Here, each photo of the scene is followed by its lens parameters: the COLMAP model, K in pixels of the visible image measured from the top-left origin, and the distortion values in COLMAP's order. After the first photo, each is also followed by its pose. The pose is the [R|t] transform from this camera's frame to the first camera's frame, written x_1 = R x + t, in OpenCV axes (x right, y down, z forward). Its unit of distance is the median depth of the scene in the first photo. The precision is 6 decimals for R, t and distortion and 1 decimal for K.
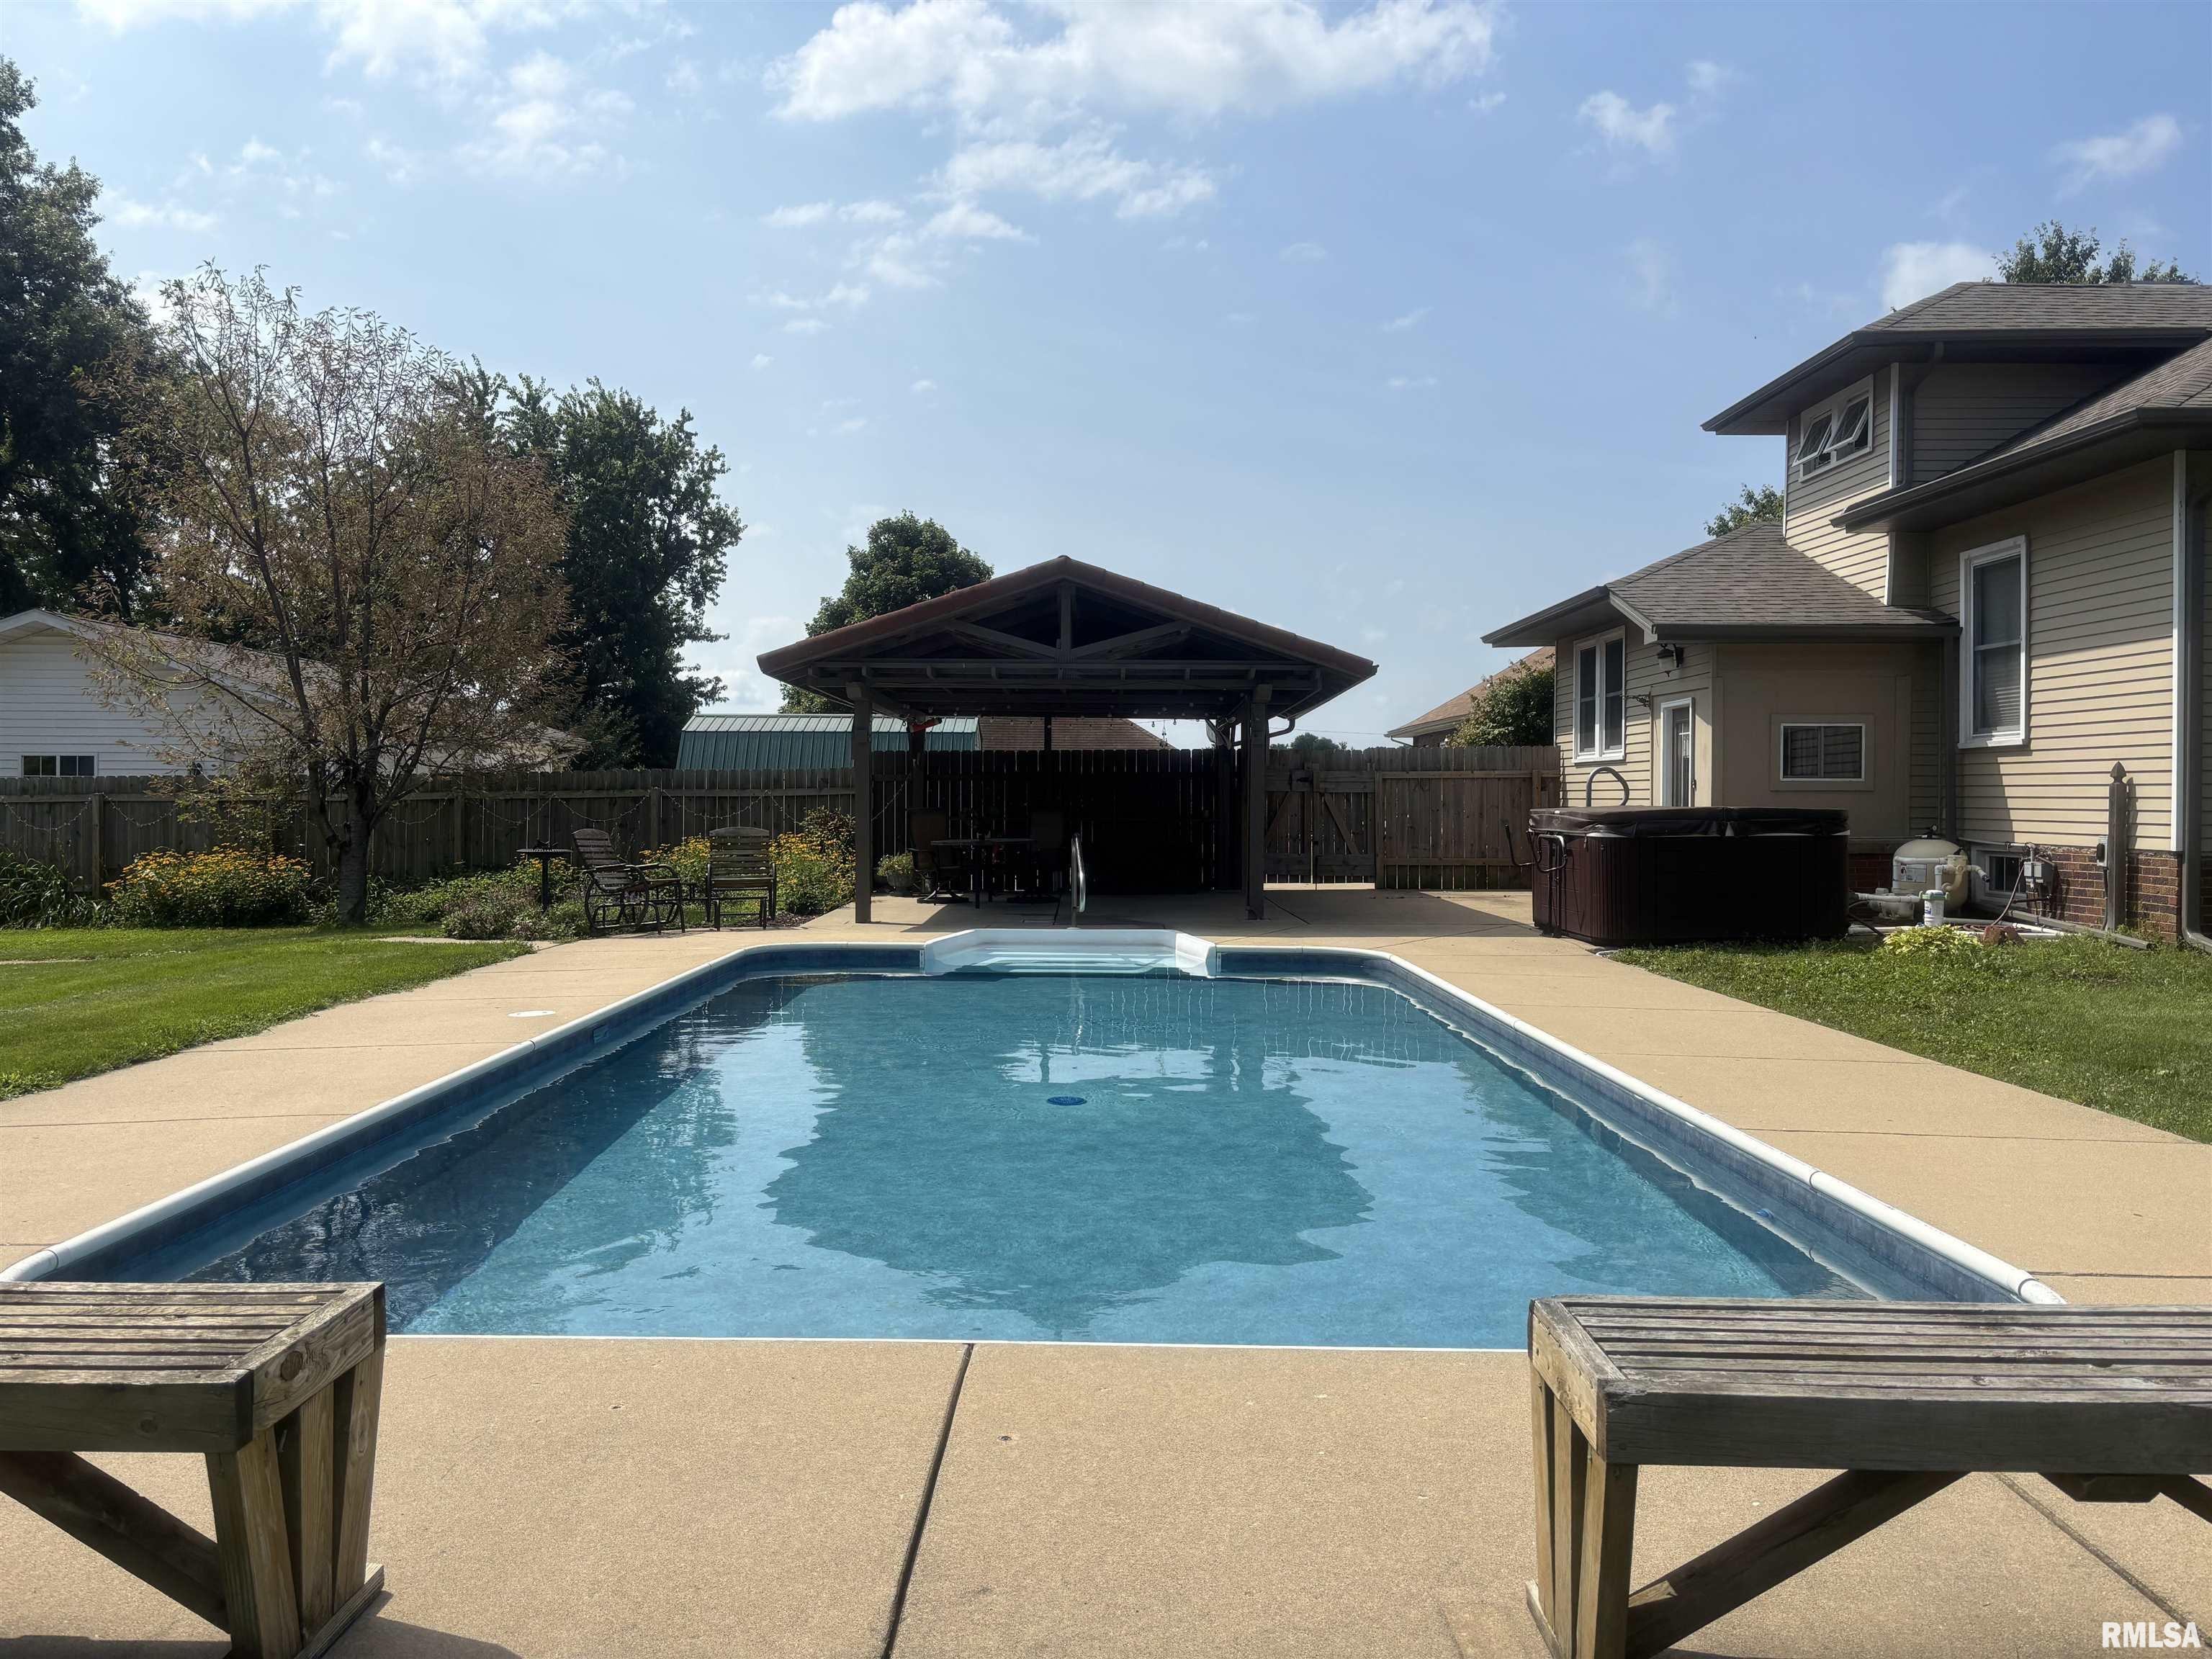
lens RADIAL K [[1654.9, 0, 1100.6], [0, 1654.9, 813.6], [0, 0, 1]] dist [0.064778, -0.073945]
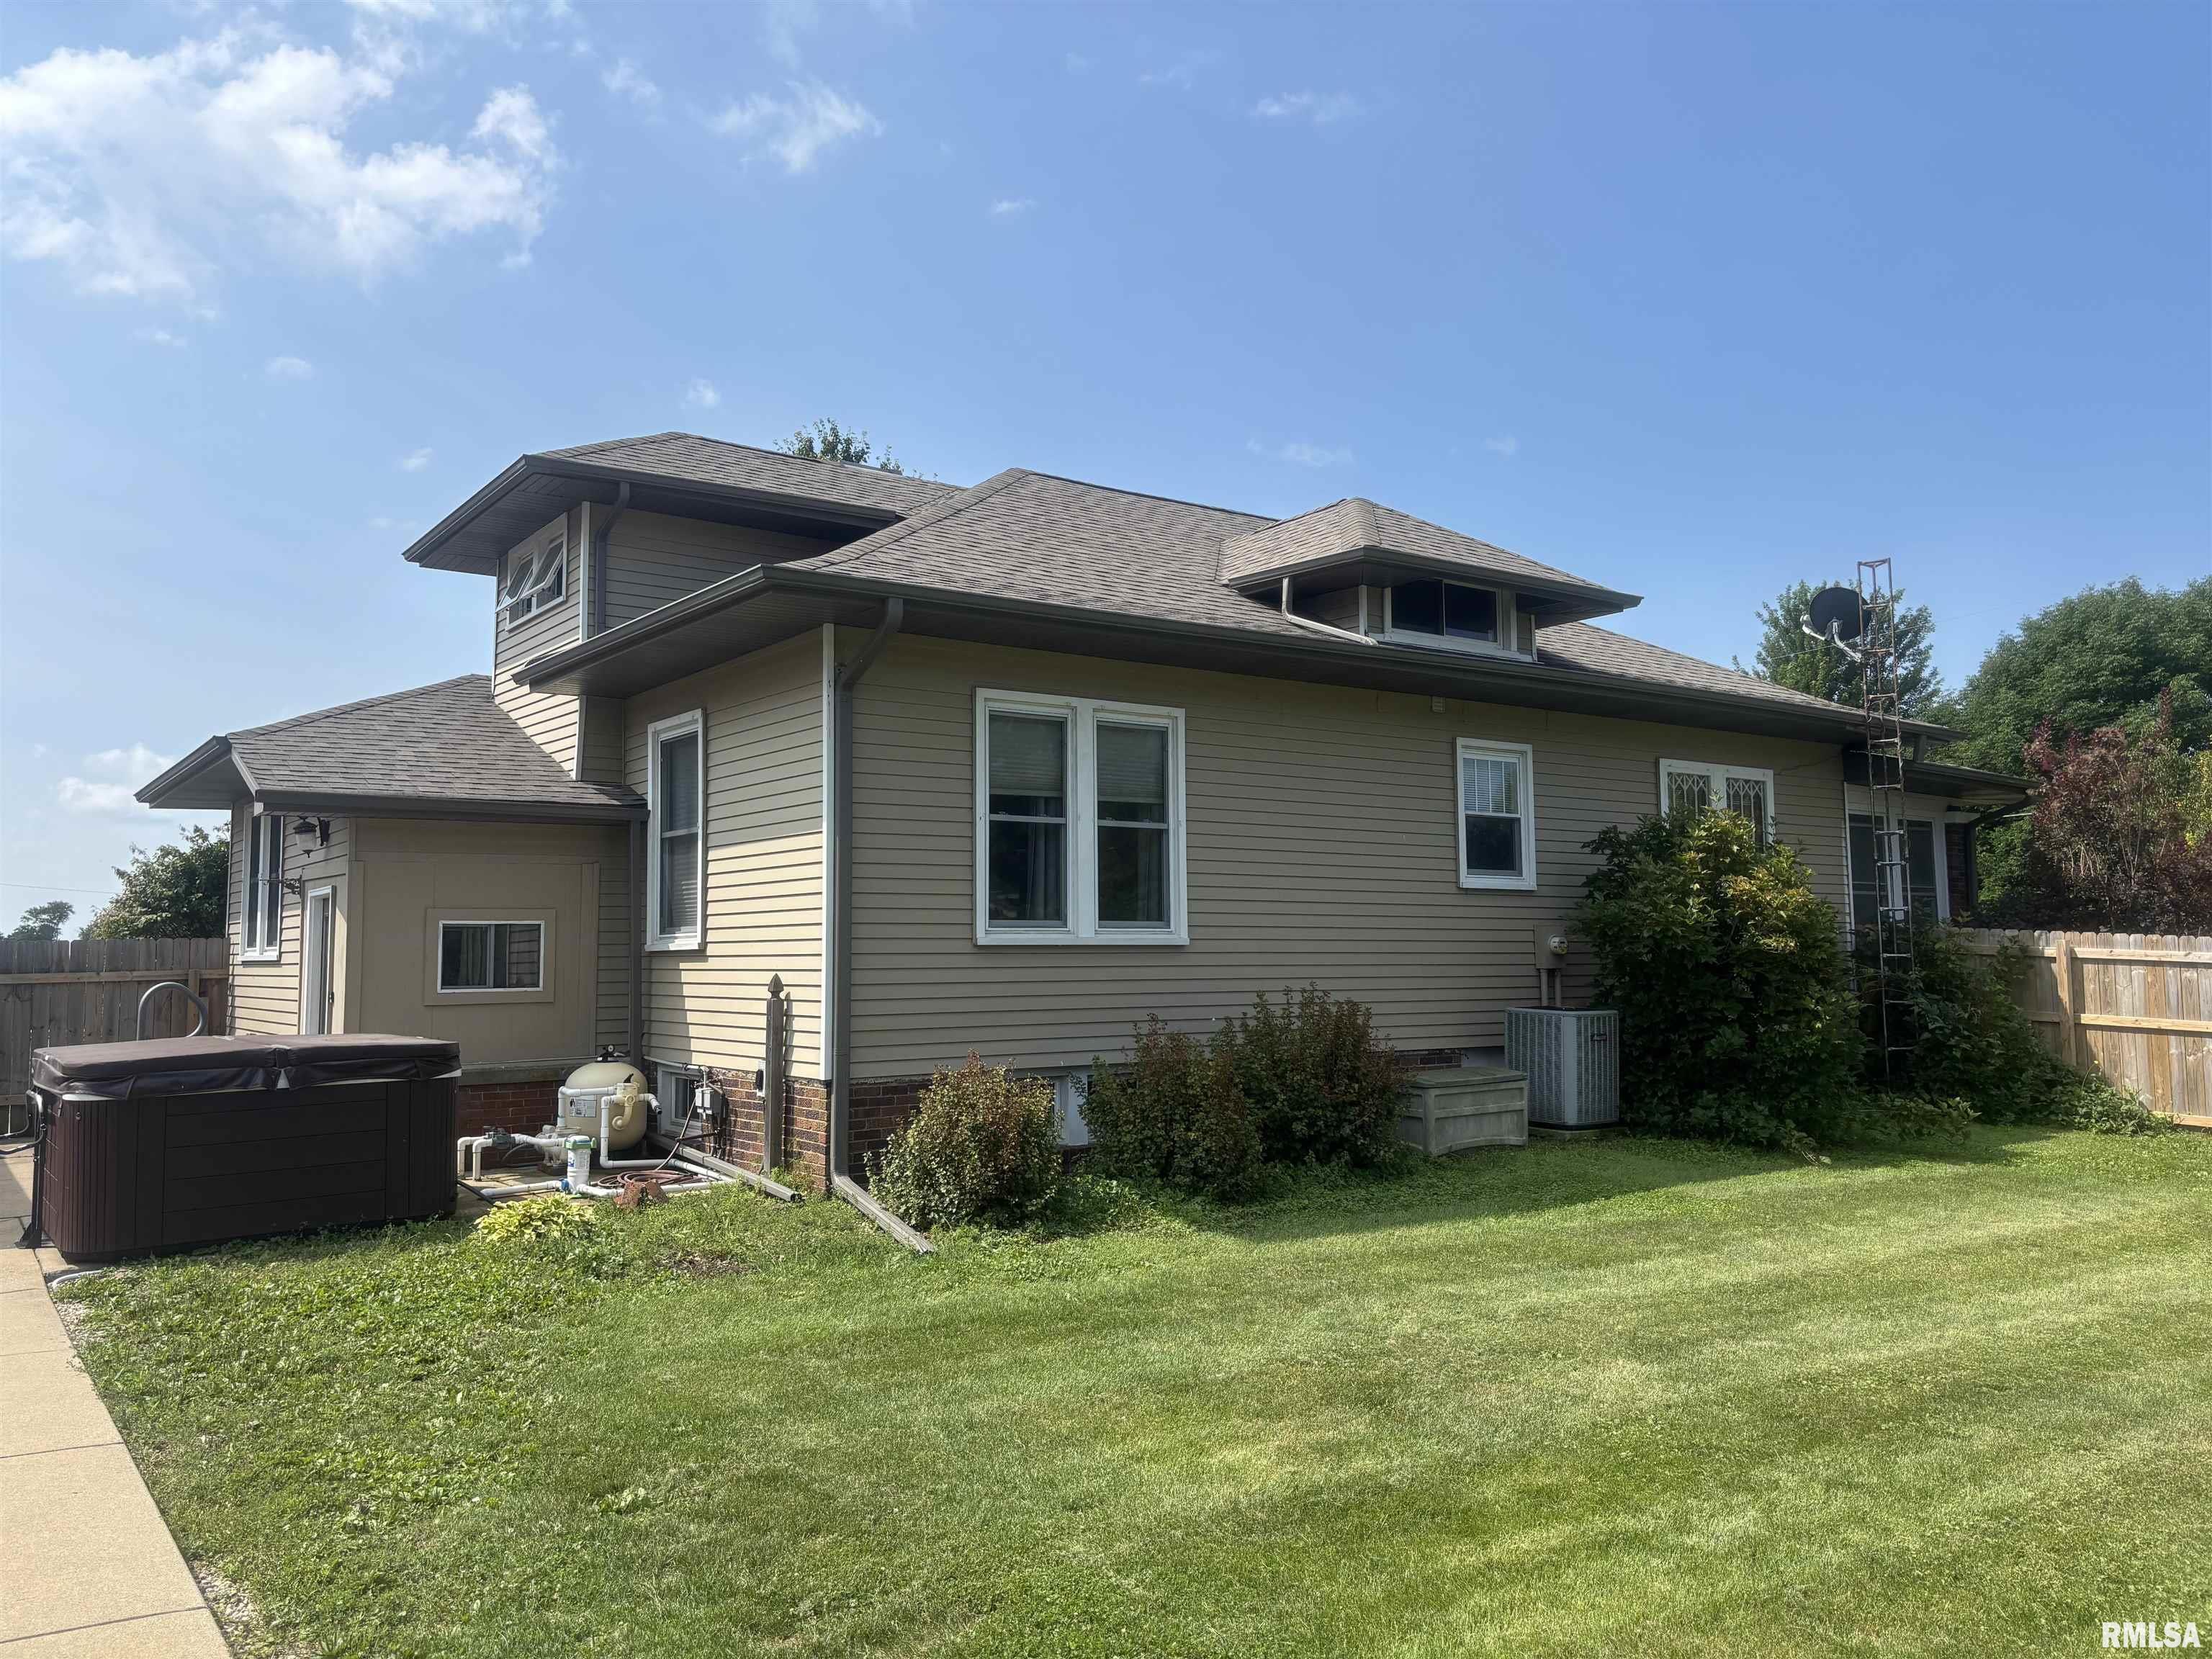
lens RADIAL K [[1654.9, 0, 1100.6], [0, 1654.9, 813.6], [0, 0, 1]] dist [0.064778, -0.073945]
pose [[0.810488, 0.037045, 0.584583, 0.209009], [0.019634, 0.995719, -0.090320, -0.028450], [-0.585426, 0.084681, 0.806291, 0.179835]]
